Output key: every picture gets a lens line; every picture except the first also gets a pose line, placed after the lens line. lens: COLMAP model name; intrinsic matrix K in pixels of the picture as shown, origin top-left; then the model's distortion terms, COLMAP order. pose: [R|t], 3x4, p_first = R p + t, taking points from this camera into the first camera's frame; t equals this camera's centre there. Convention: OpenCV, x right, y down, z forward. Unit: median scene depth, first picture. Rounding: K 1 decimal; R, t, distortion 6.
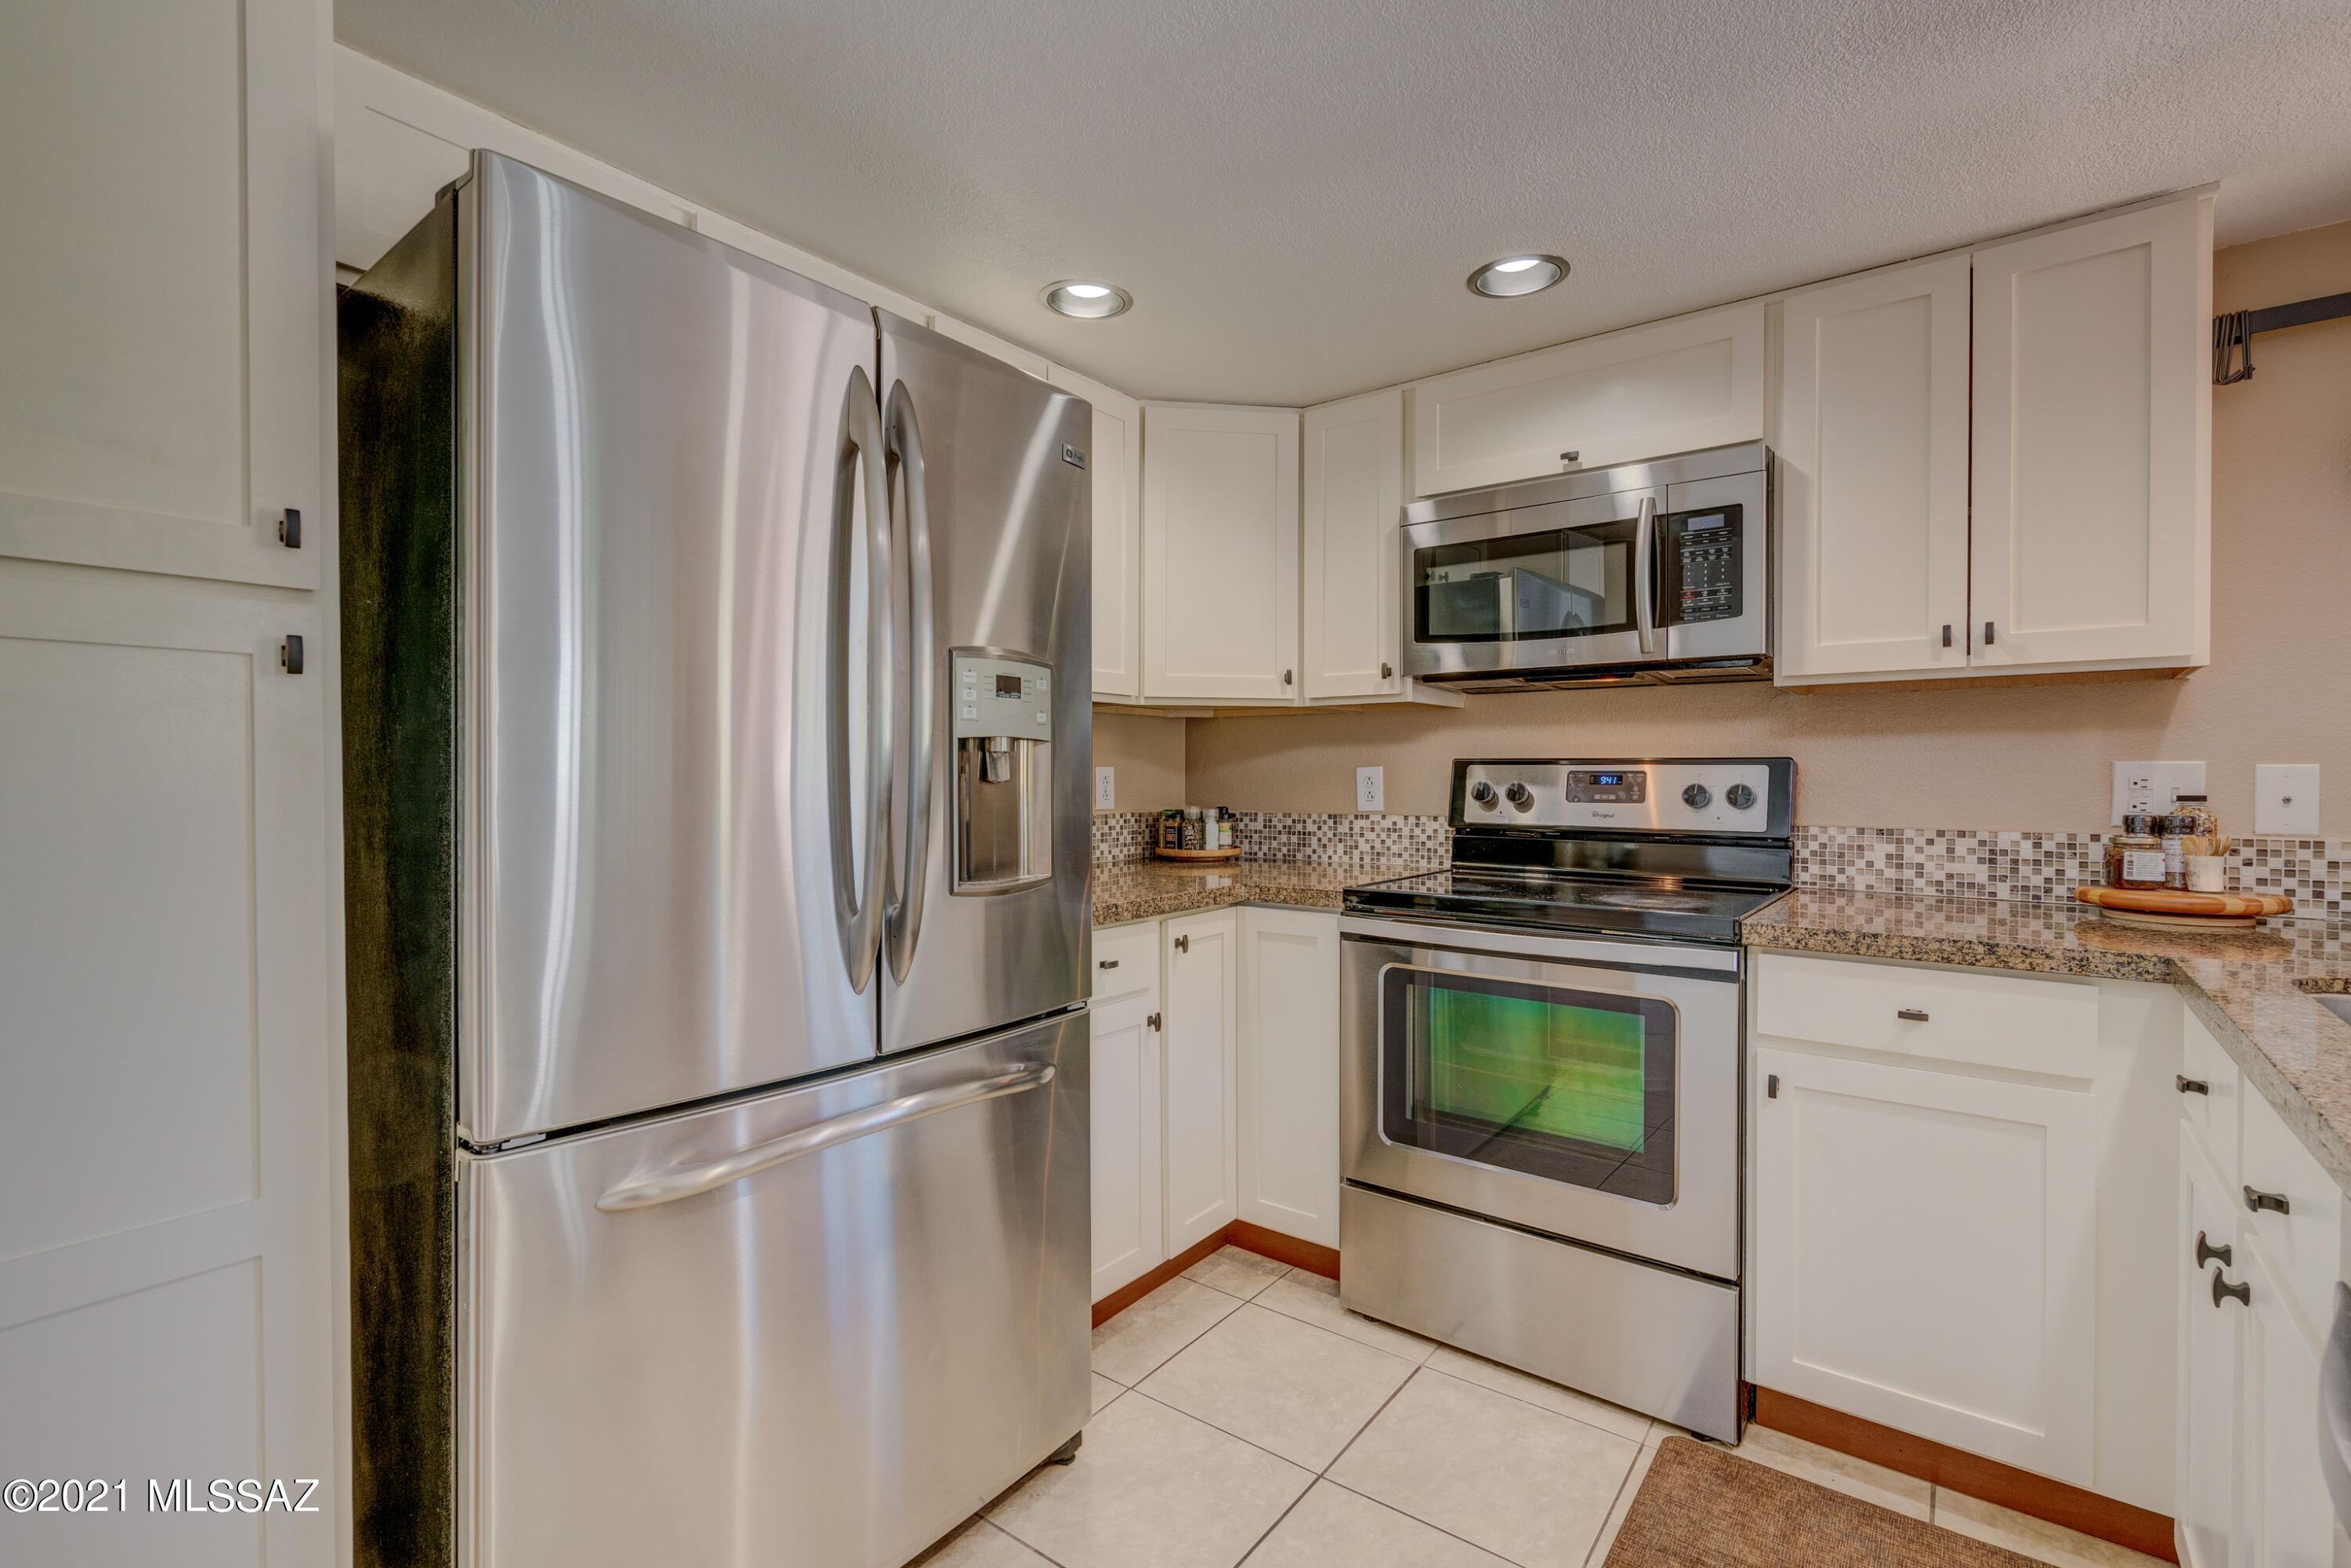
lens RADIAL K [[1081.4, 0, 1156.4], [0, 1081.4, 783.6], [0, 0, 1]] dist [-0.002433, 0.000665]
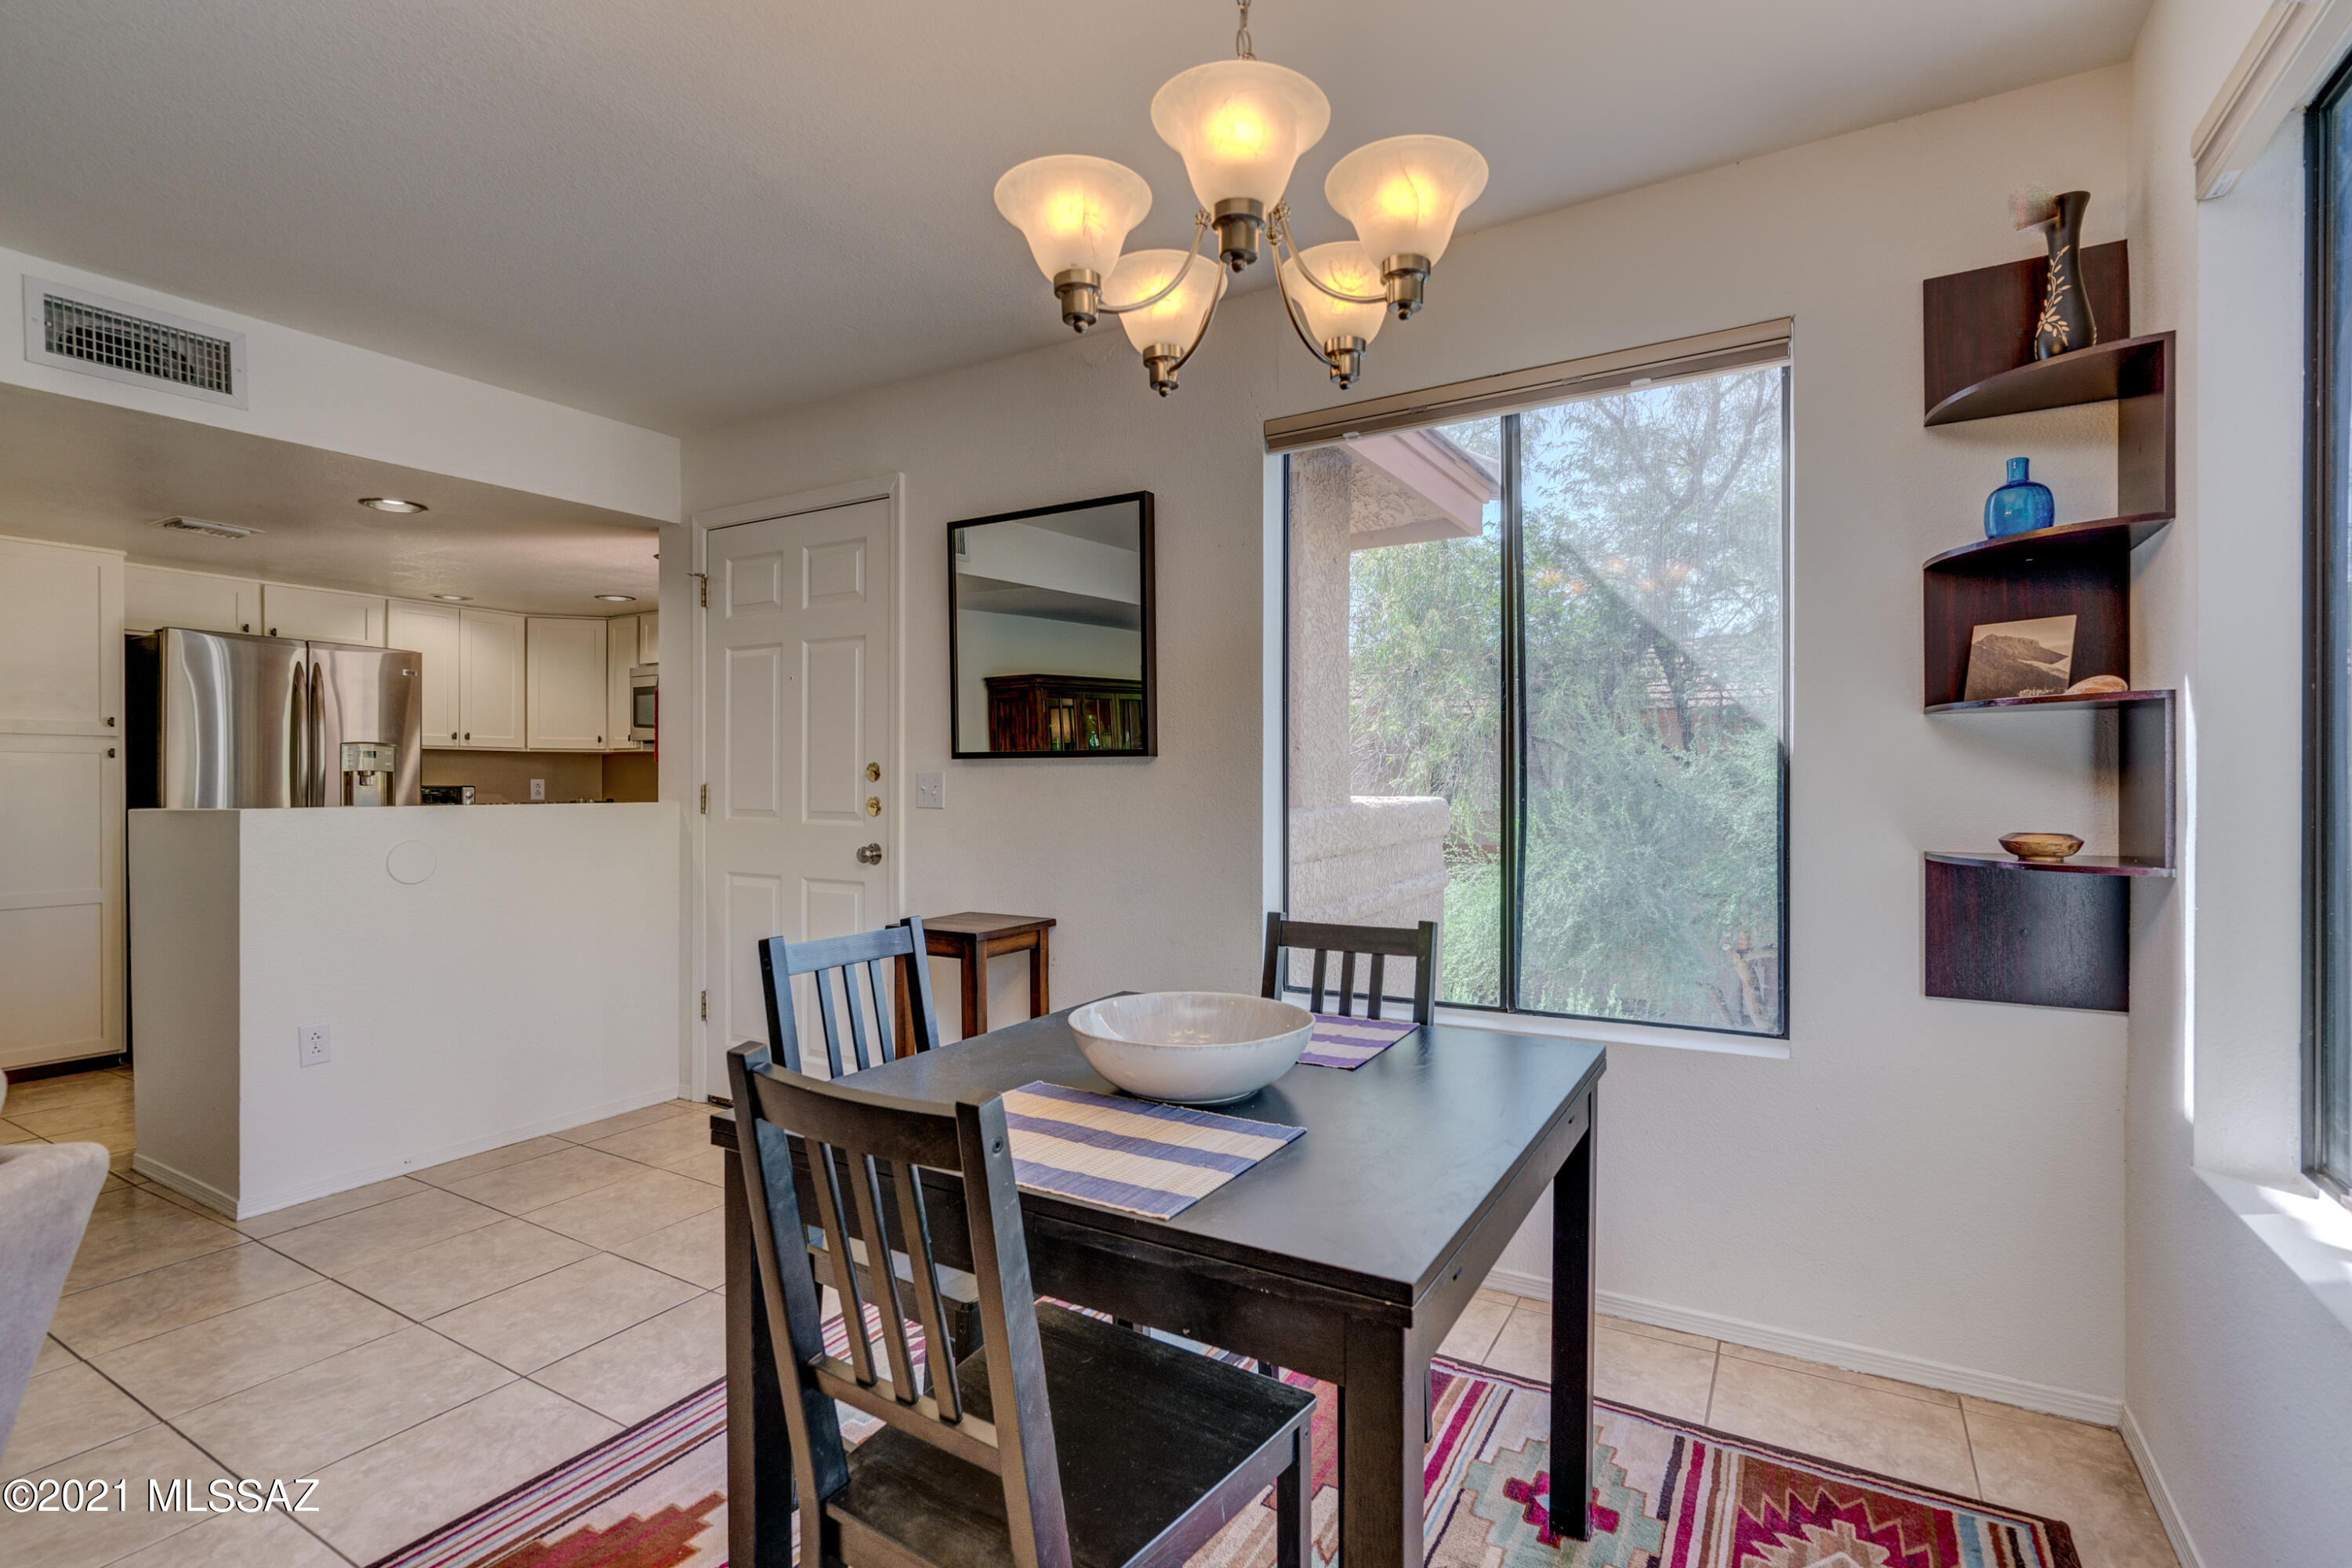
lens RADIAL K [[1072.5, 0, 1223.6], [0, 1072.5, 779.7], [0, 0, 1]] dist [-0.014701, -0.000204]
pose [[0.989282, 0.001147, 0.146012, 1.325454], [0.000479, 0.999938, -0.011103, 0.012829], [-0.146016, 0.011054, 0.989220, -1.697192]]
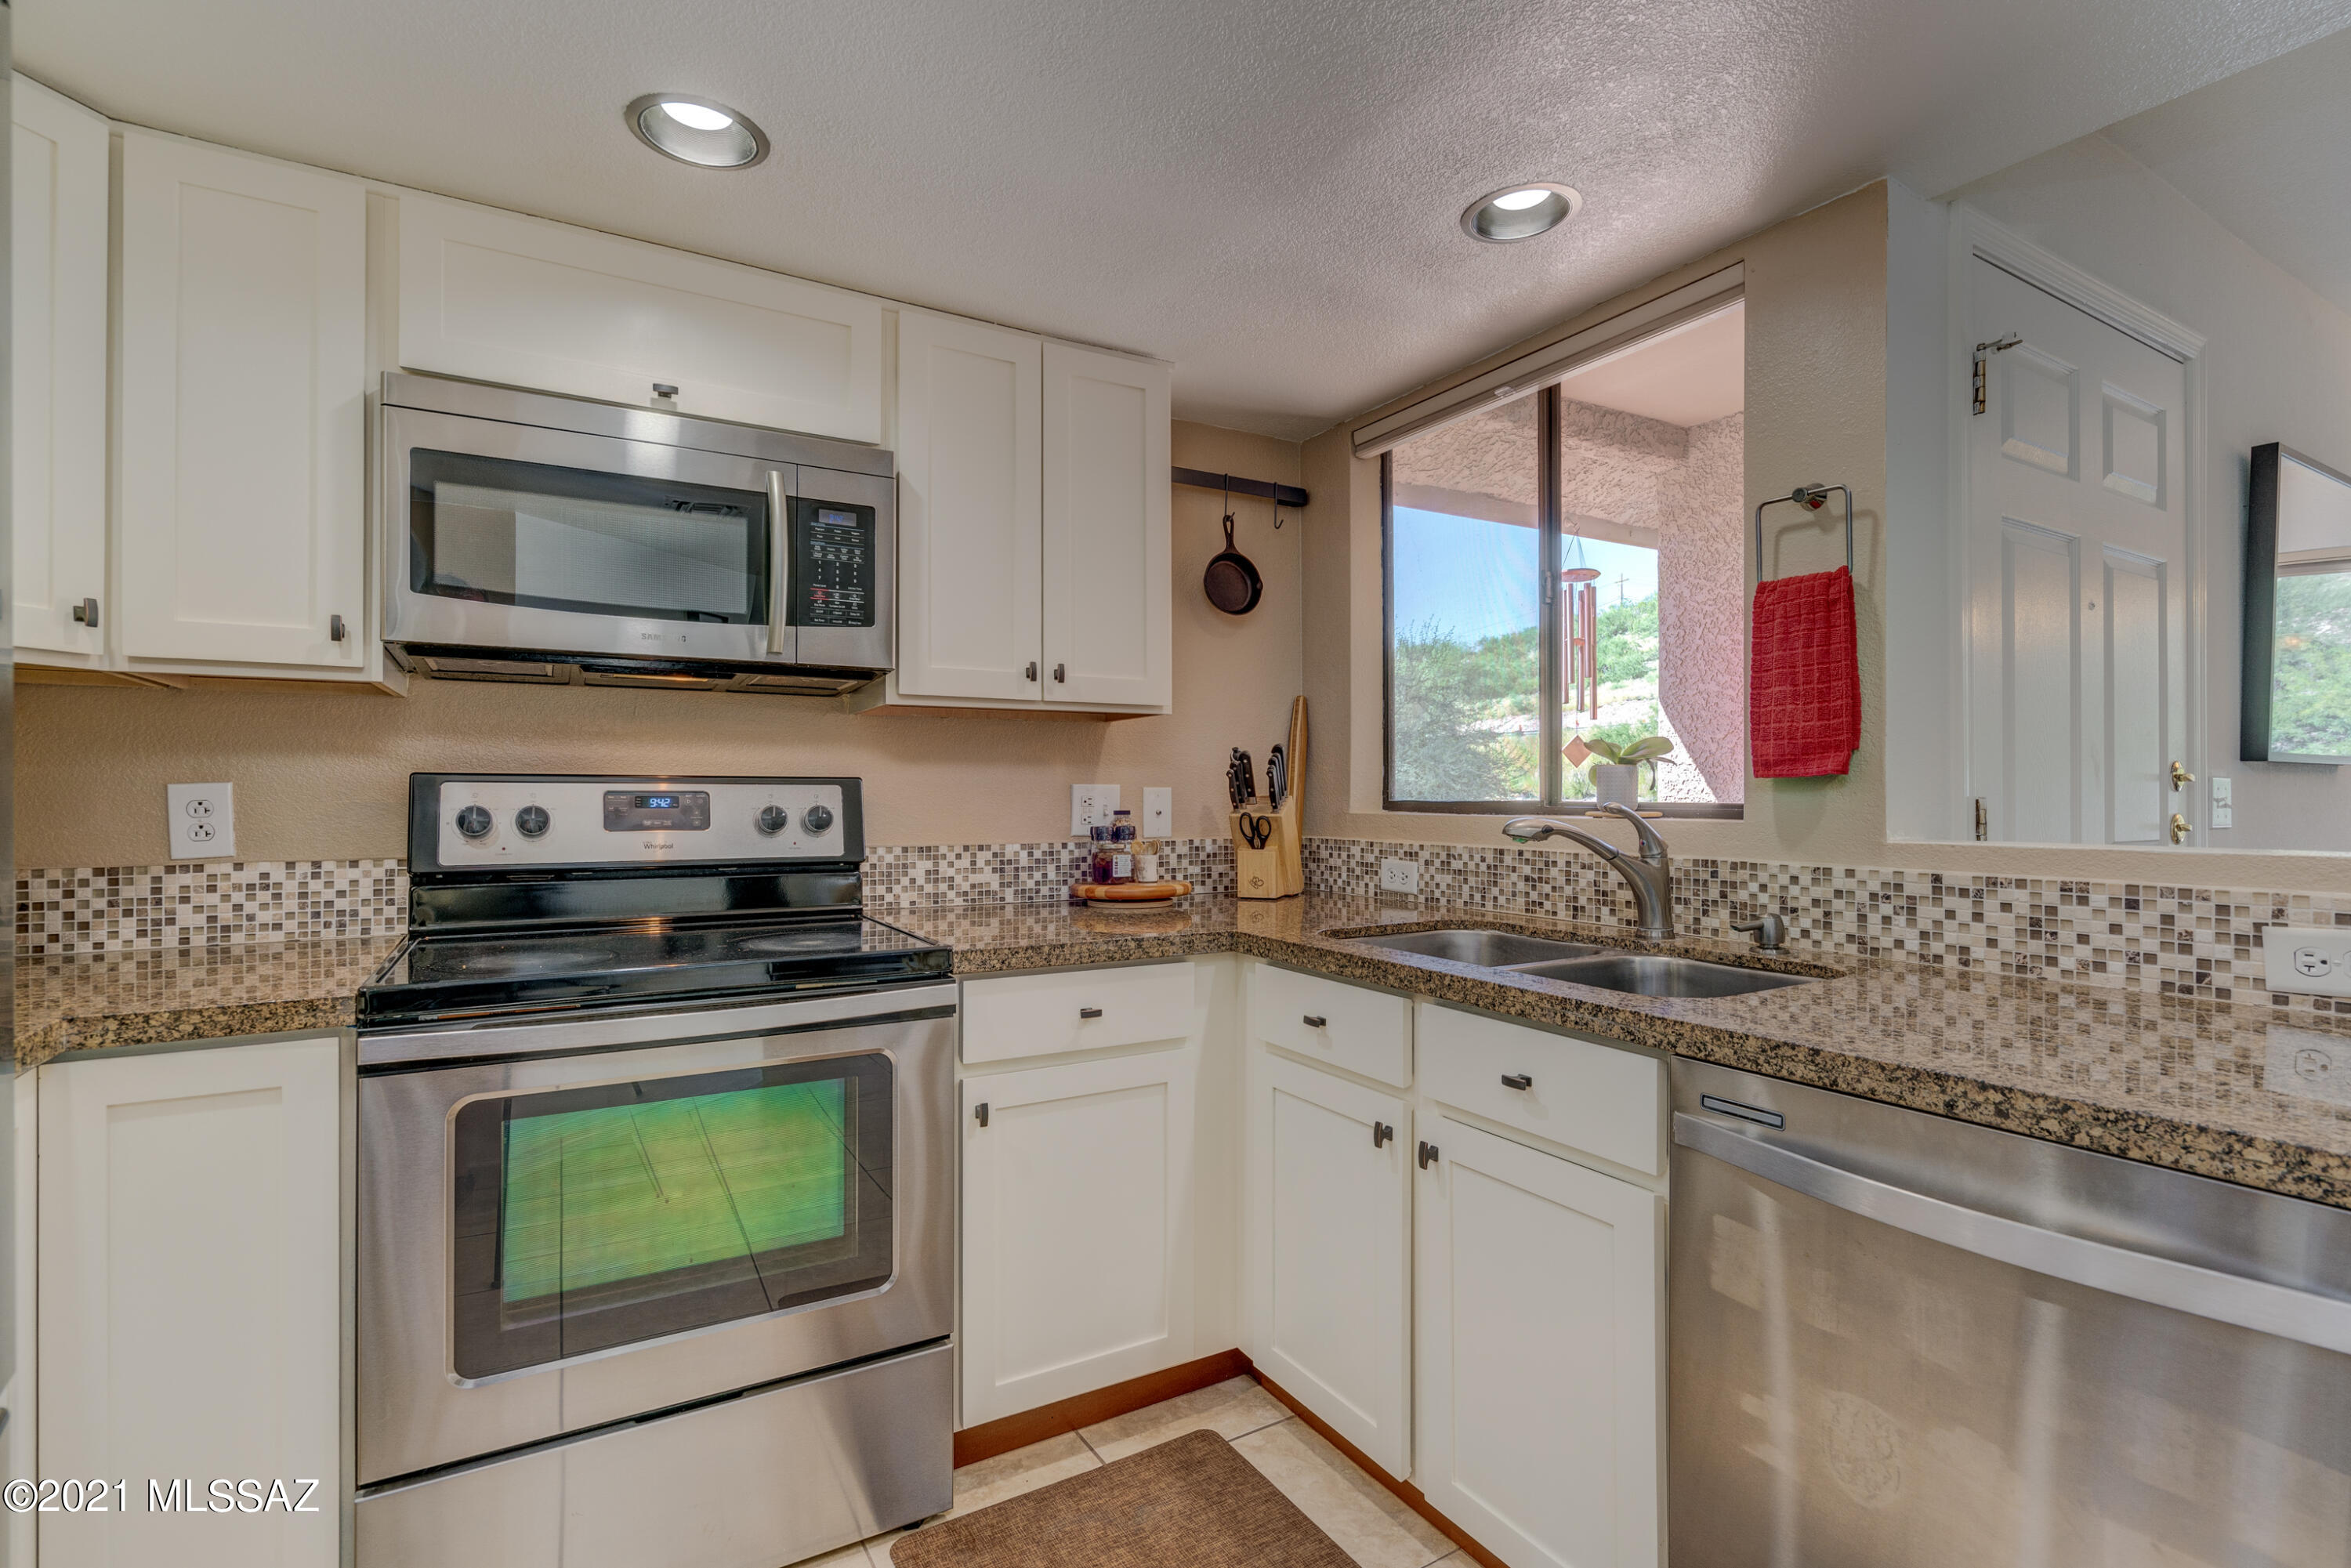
lens RADIAL K [[1075.5, 0, 1203.3], [0, 1075.5, 786.3], [0, 0, 1]] dist [-0.016882, 0.008080]
pose [[0.344123, 0.006634, 0.938901, -0.218834], [0.008691, 0.999910, -0.010251, -0.003887], [-0.938884, 0.011688, 0.344034, 0.383210]]
